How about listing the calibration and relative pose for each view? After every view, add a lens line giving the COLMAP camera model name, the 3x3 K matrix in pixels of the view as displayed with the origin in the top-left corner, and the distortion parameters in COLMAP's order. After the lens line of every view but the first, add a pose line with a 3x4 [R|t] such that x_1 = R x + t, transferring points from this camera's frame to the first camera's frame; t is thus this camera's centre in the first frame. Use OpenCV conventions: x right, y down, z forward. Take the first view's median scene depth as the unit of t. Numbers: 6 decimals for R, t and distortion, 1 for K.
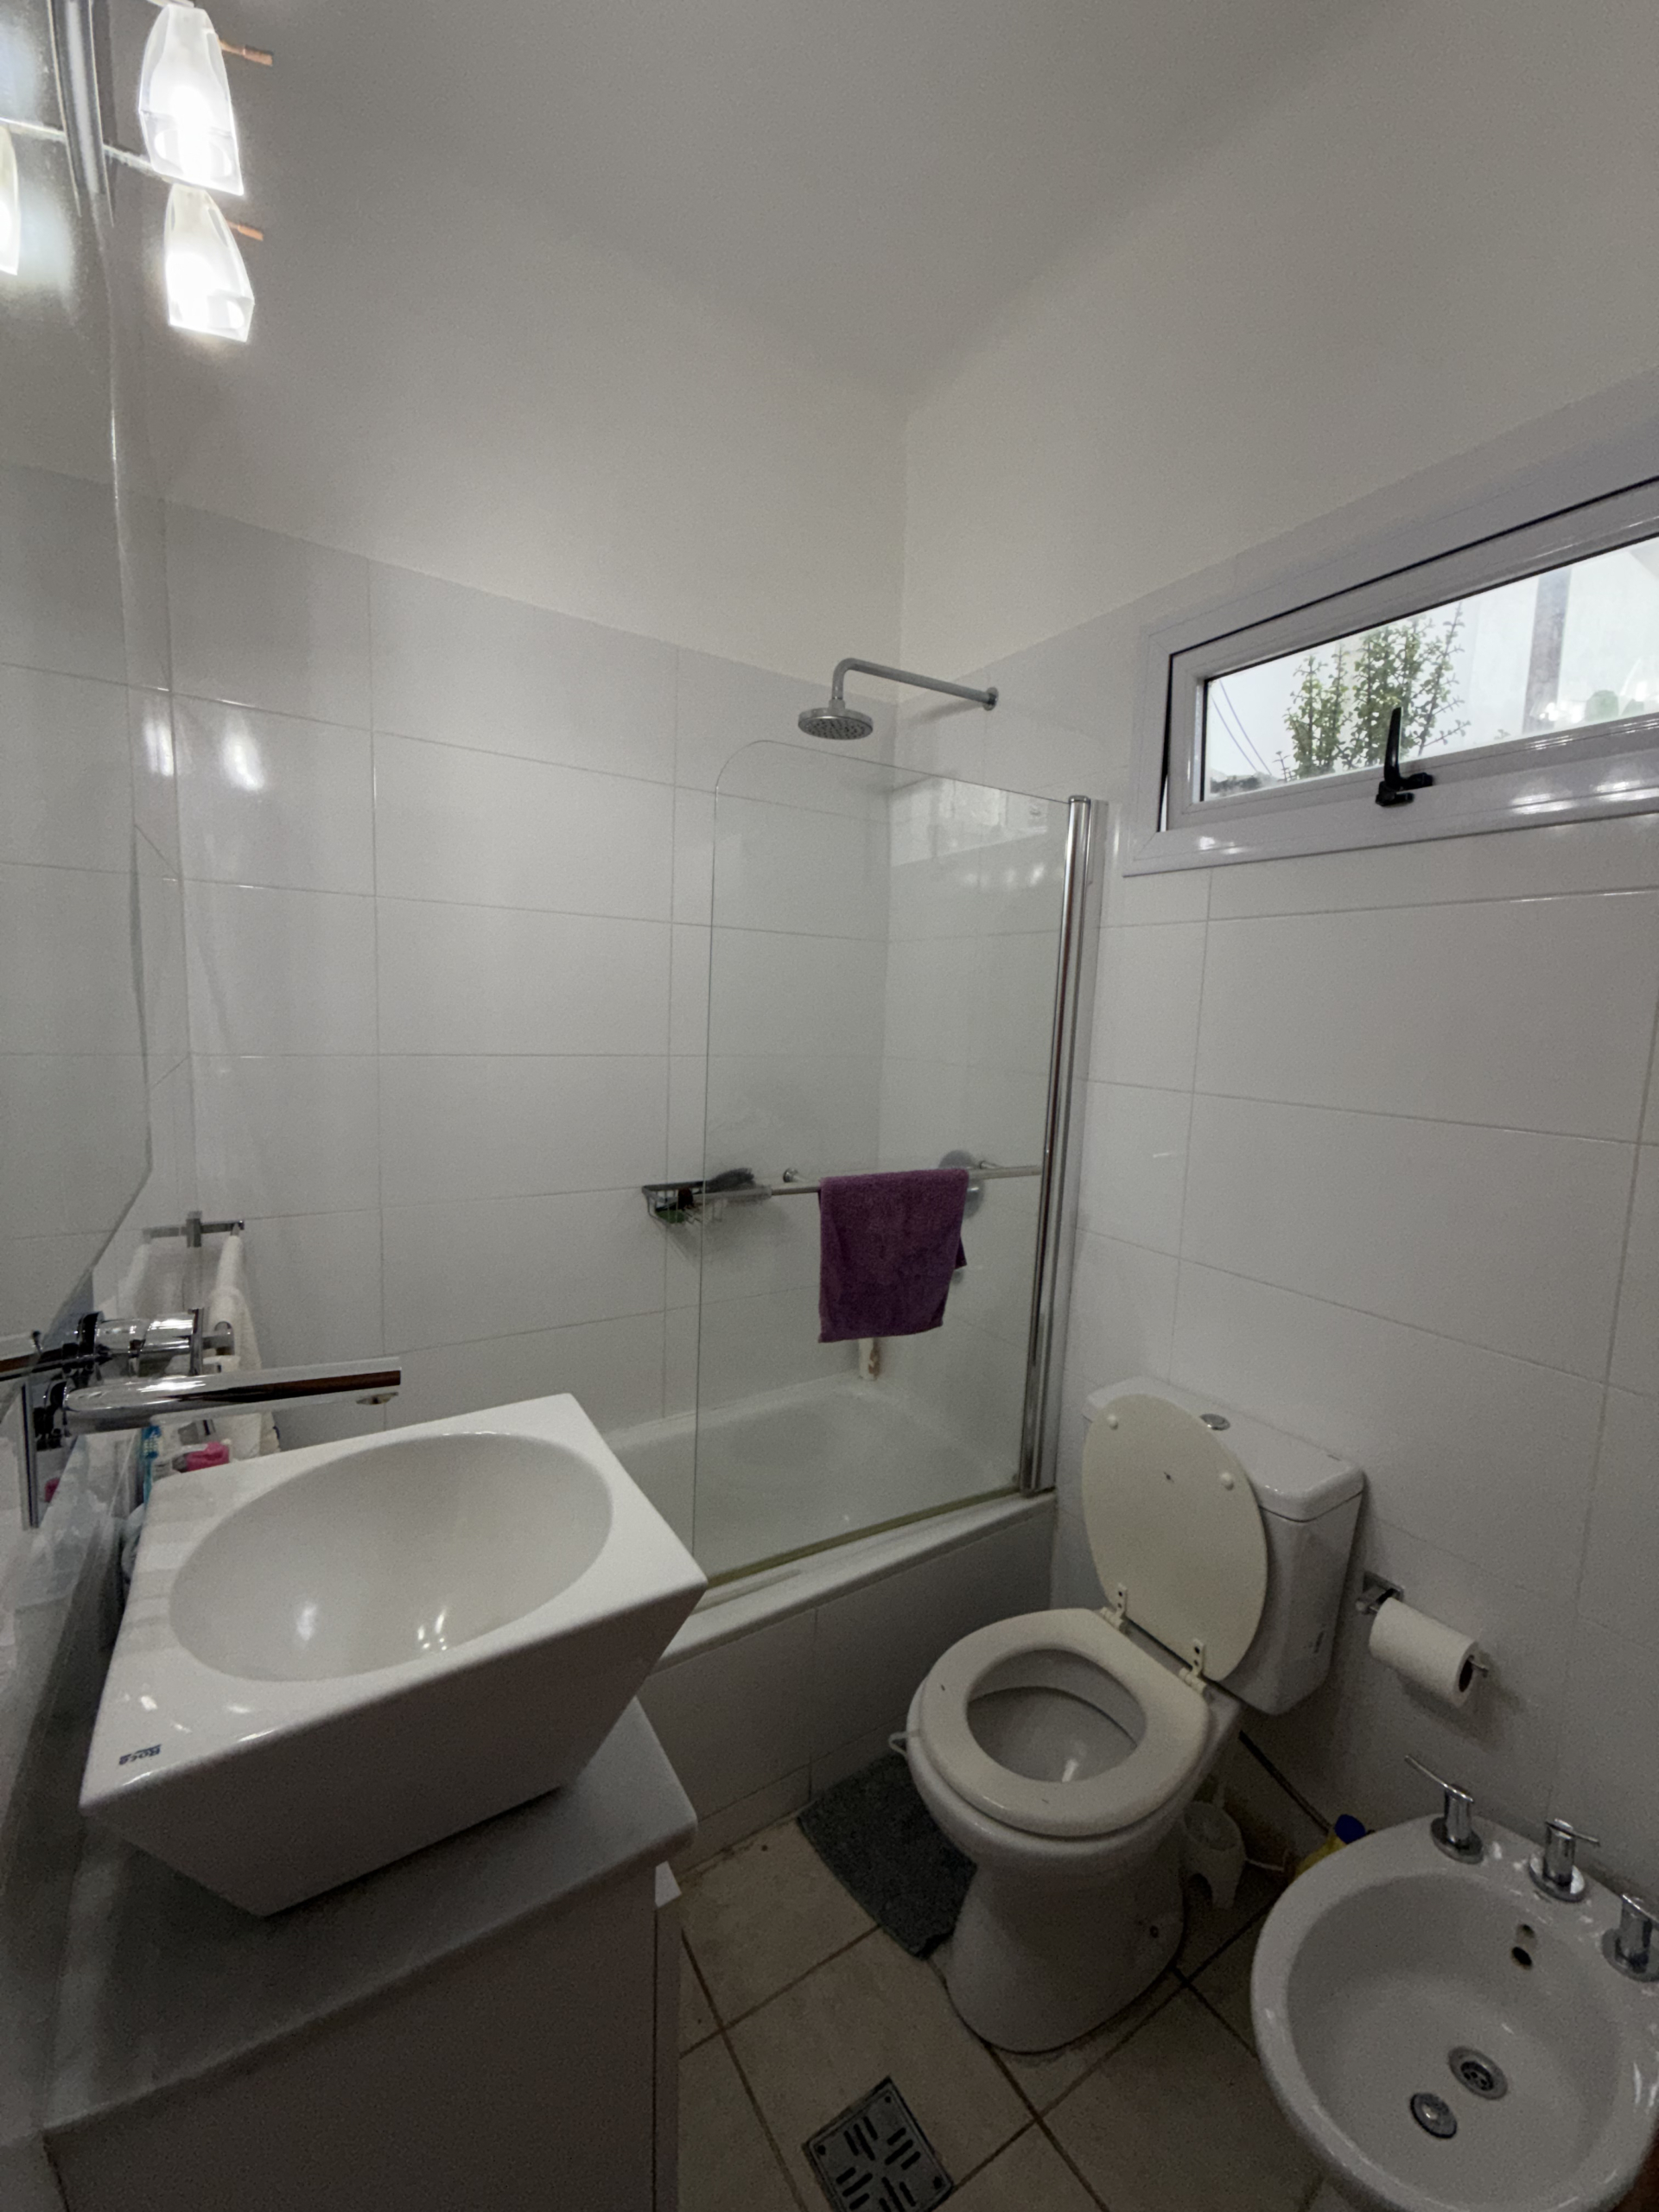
lens RADIAL K [[877.8, 0, 837.0], [0, 877.8, 1123.5], [0, 0, 1]] dist [0.000215, 0.000300]
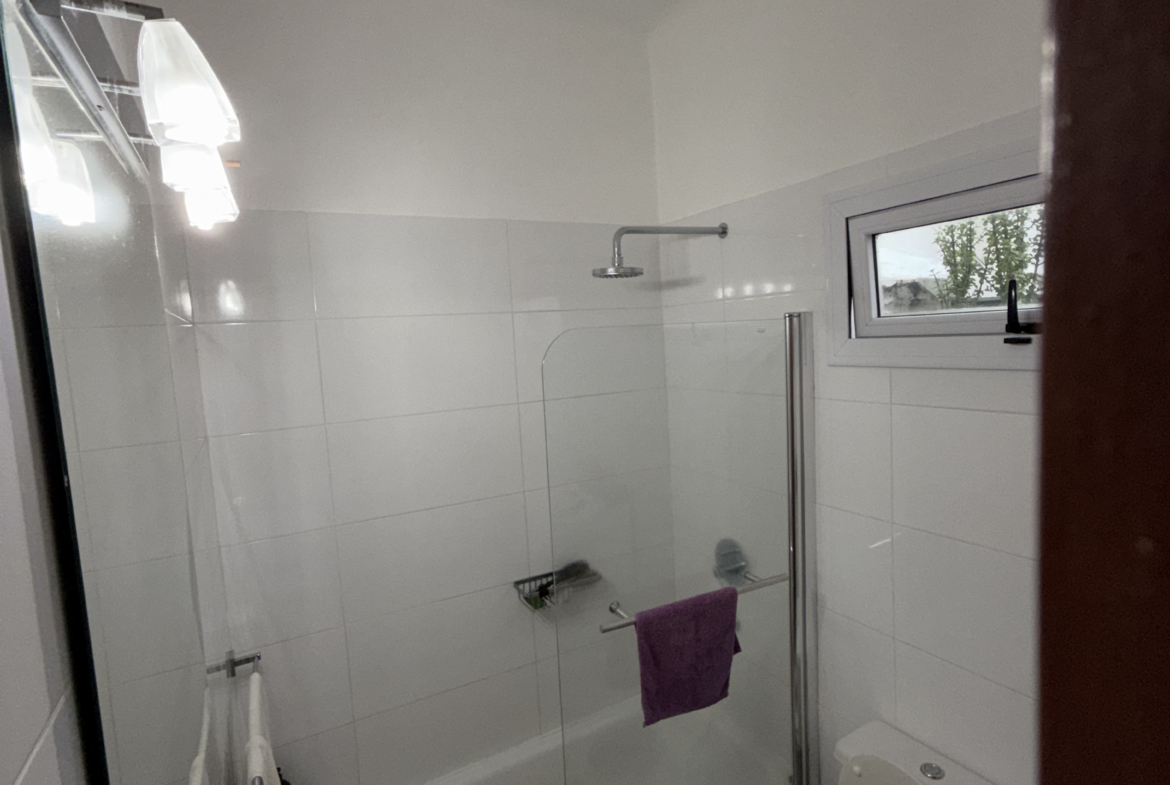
lens RADIAL K [[619.2, 0, 591.0], [0, 619.2, 387.7], [0, 0, 1]] dist [0.001415, -0.001599]
pose [[0.993348, -0.086422, -0.076097, 0.016856], [0.084619, 0.996058, -0.026604, -0.255264], [0.078096, 0.019988, 0.996745, -0.036314]]
